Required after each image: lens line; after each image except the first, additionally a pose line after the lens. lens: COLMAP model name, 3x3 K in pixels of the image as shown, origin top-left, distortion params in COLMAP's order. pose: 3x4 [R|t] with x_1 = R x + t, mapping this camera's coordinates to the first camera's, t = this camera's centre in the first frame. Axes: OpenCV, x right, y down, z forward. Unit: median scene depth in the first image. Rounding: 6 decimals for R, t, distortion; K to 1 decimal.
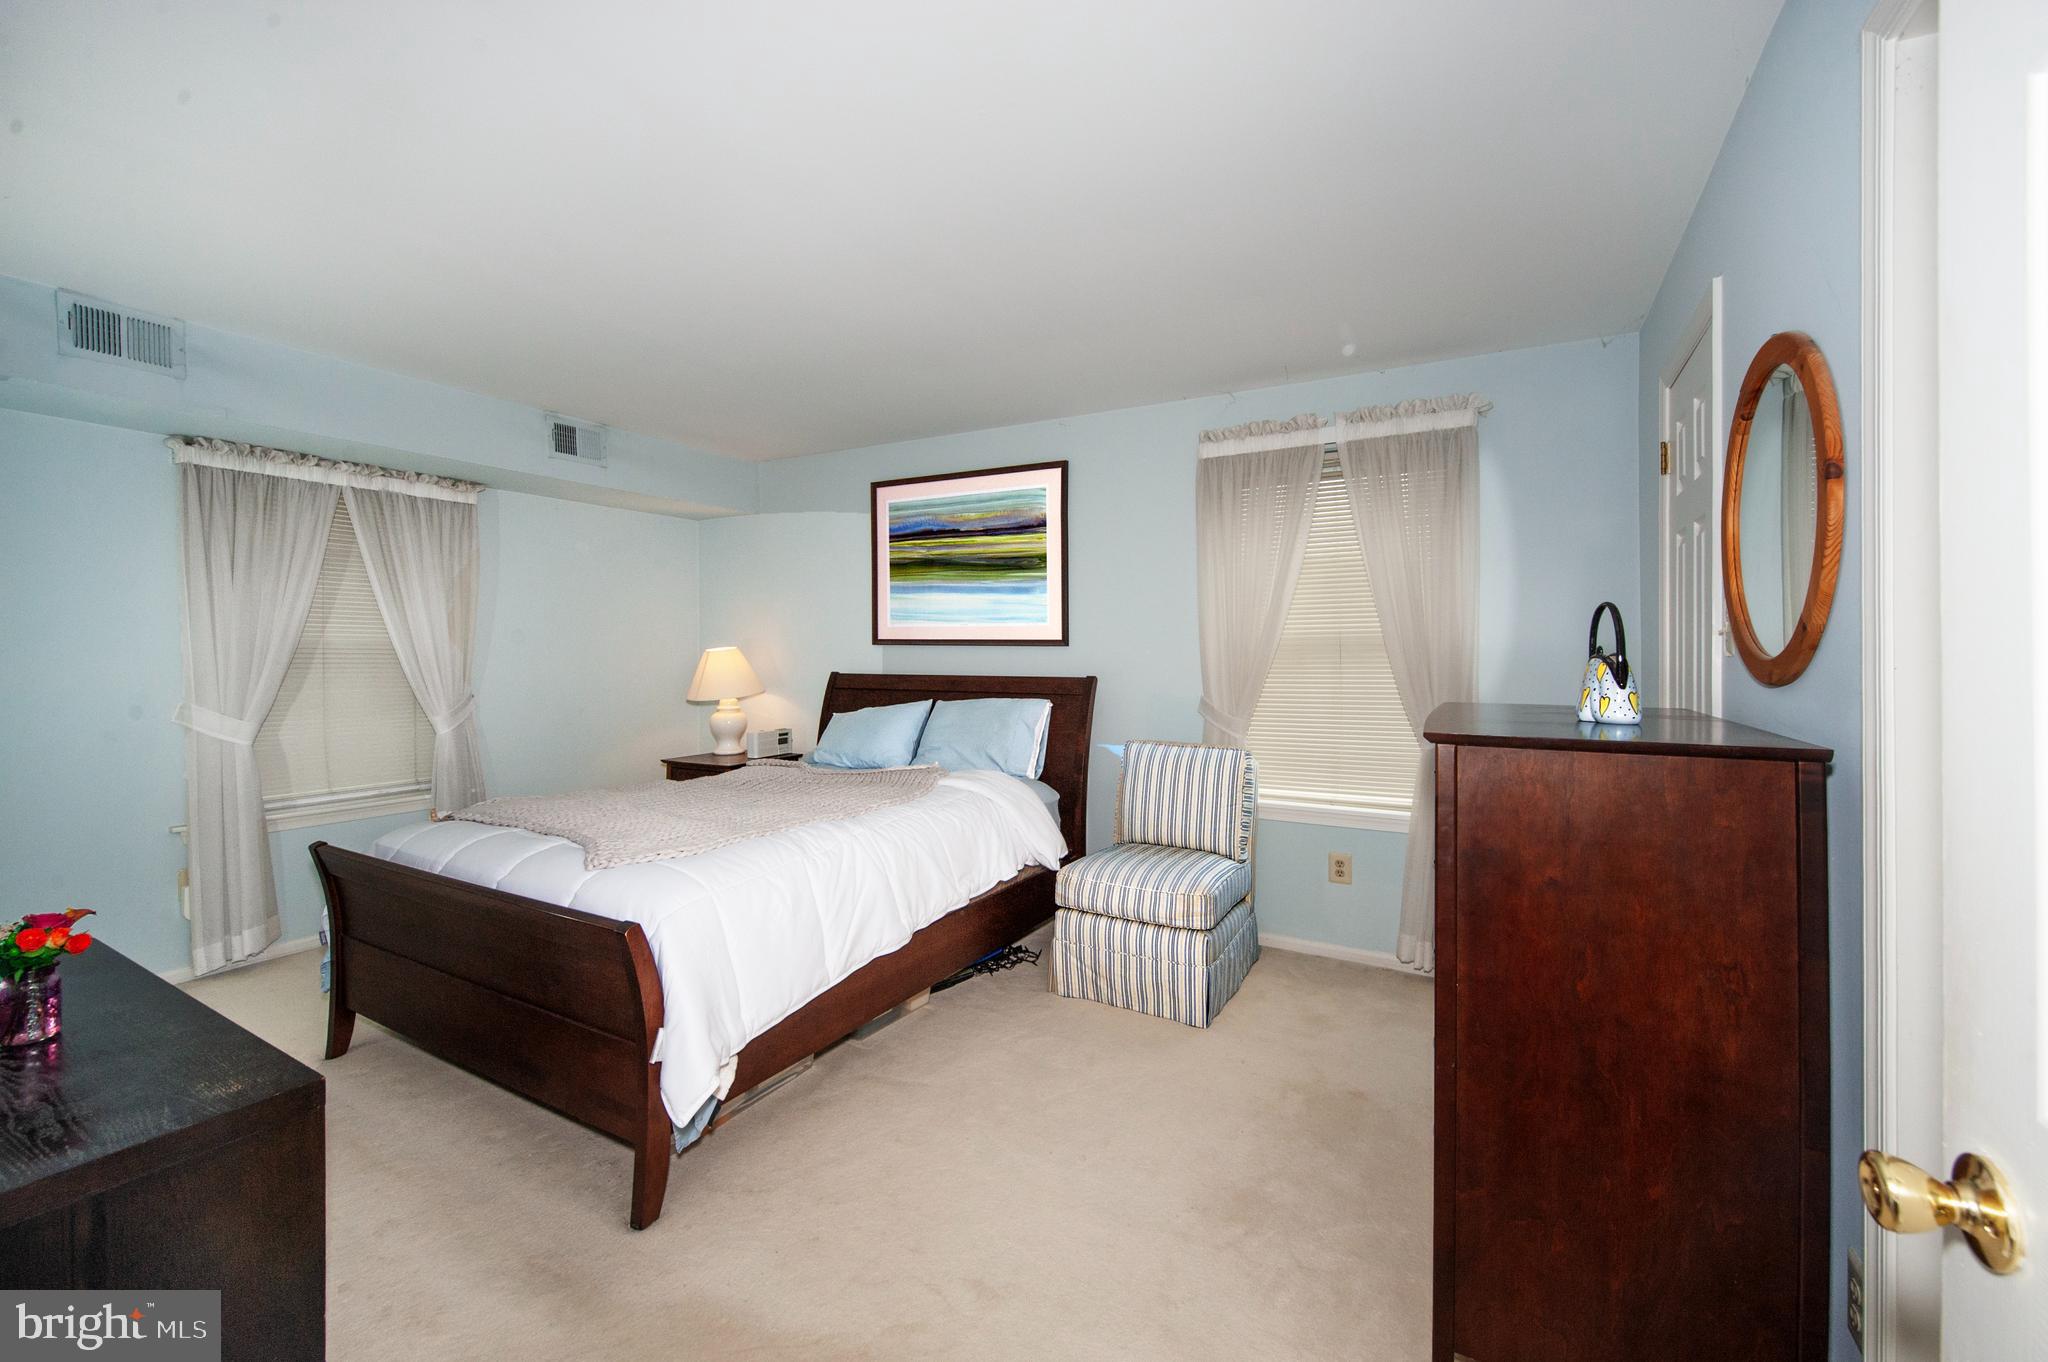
lens RADIAL K [[829.0, 0, 1014.9], [0, 829.0, 646.7], [0, 0, 1]] dist [0.001105, -0.013677]
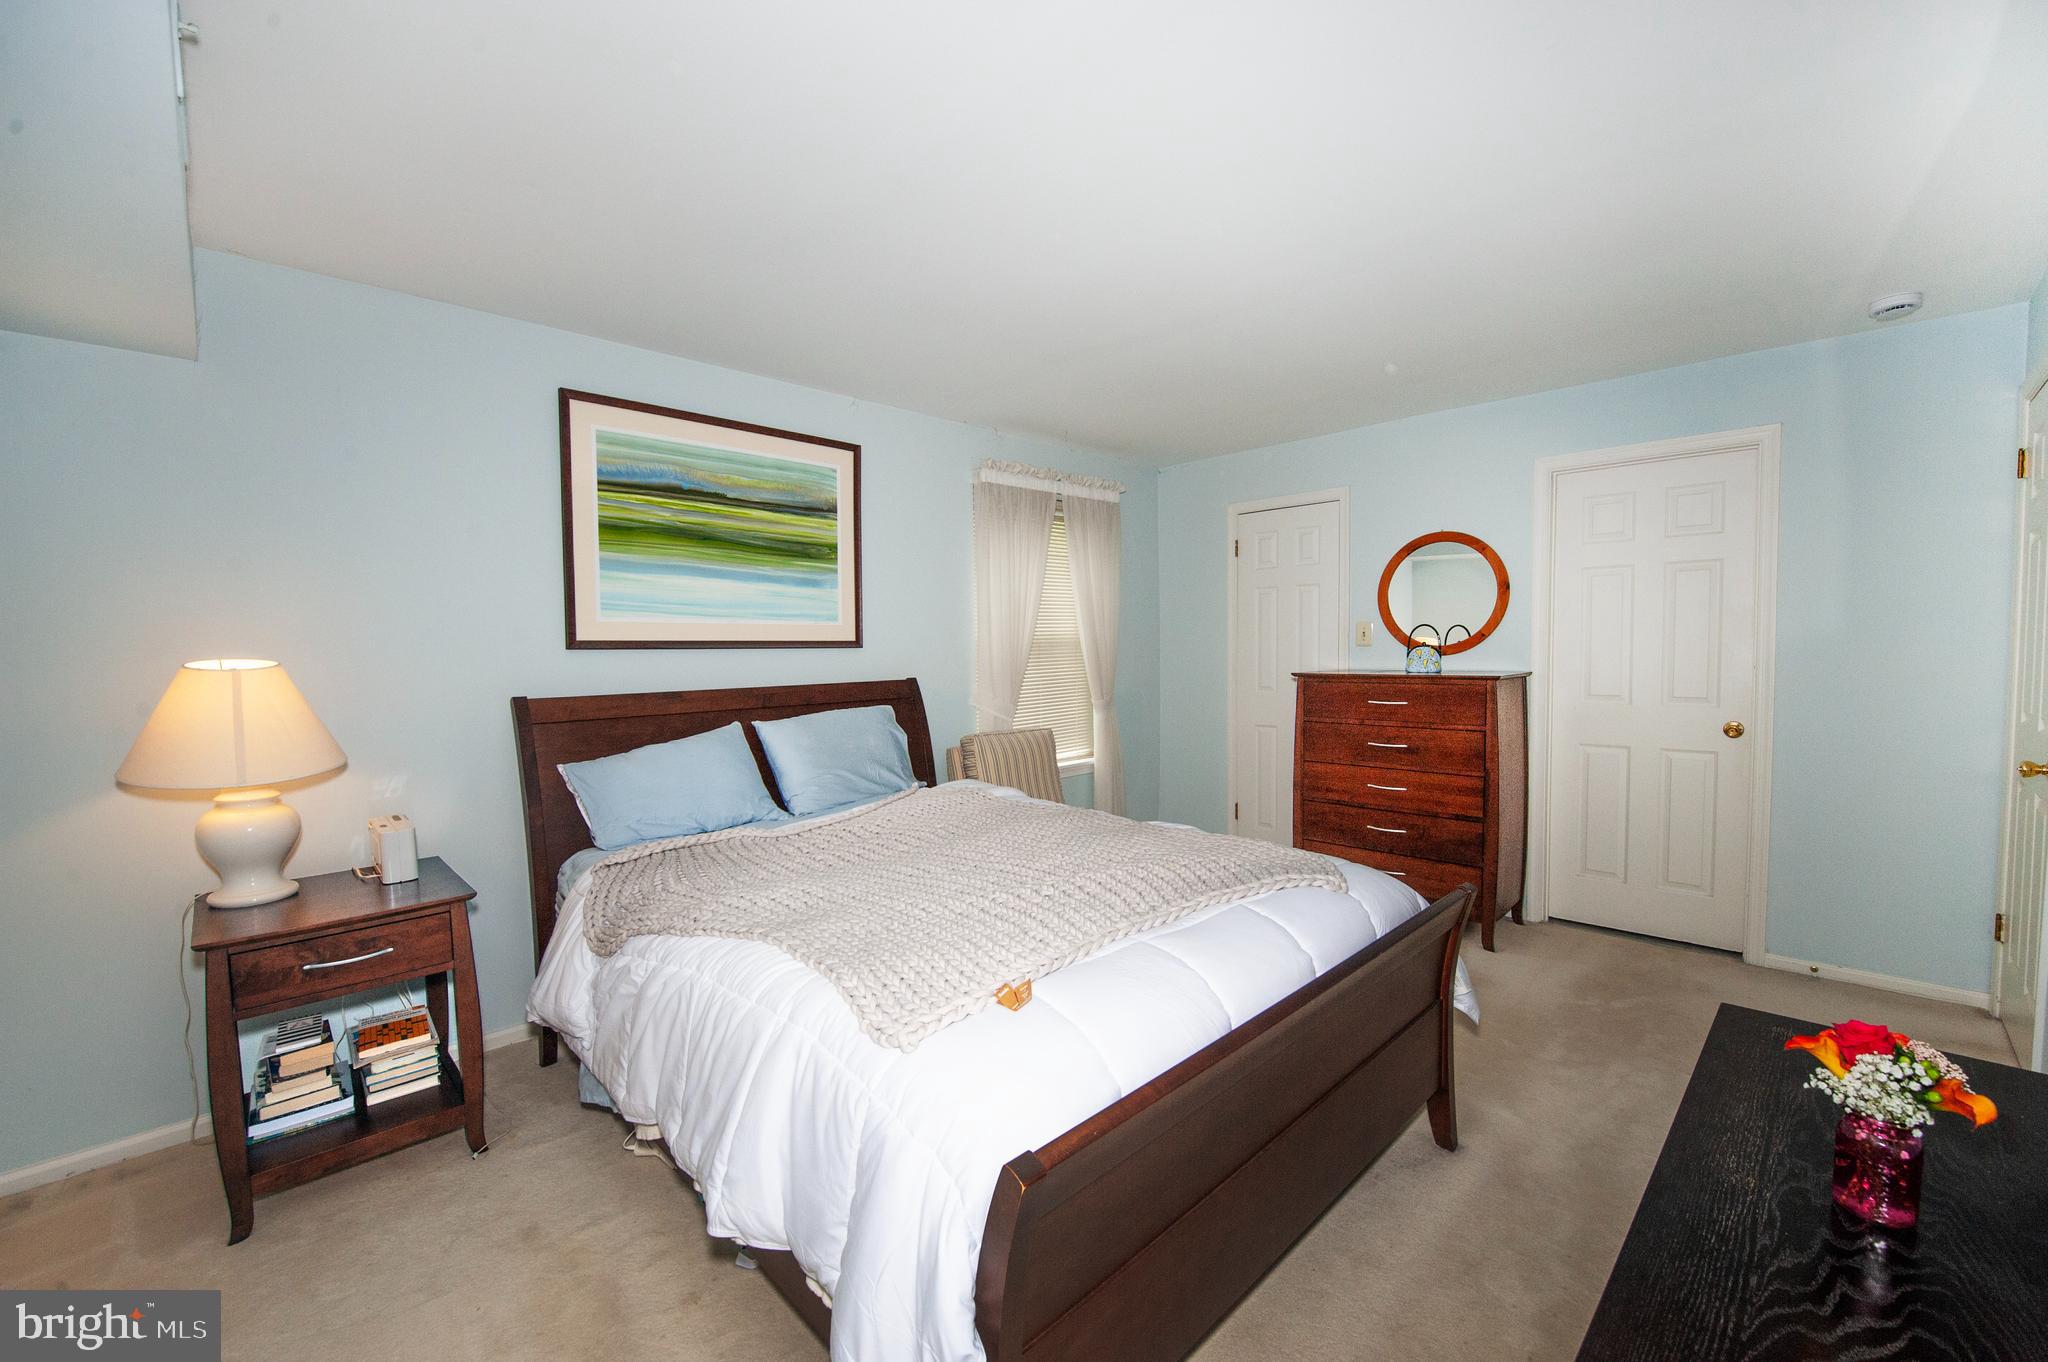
lens RADIAL K [[829.0, 0, 1014.9], [0, 829.0, 646.7], [0, 0, 1]] dist [0.001105, -0.013677]
pose [[0.279063, -0.006699, 0.960249, -0.743661], [0.013075, 0.999909, 0.003176, -0.002290], [-0.960184, 0.011669, 0.279126, 0.556903]]
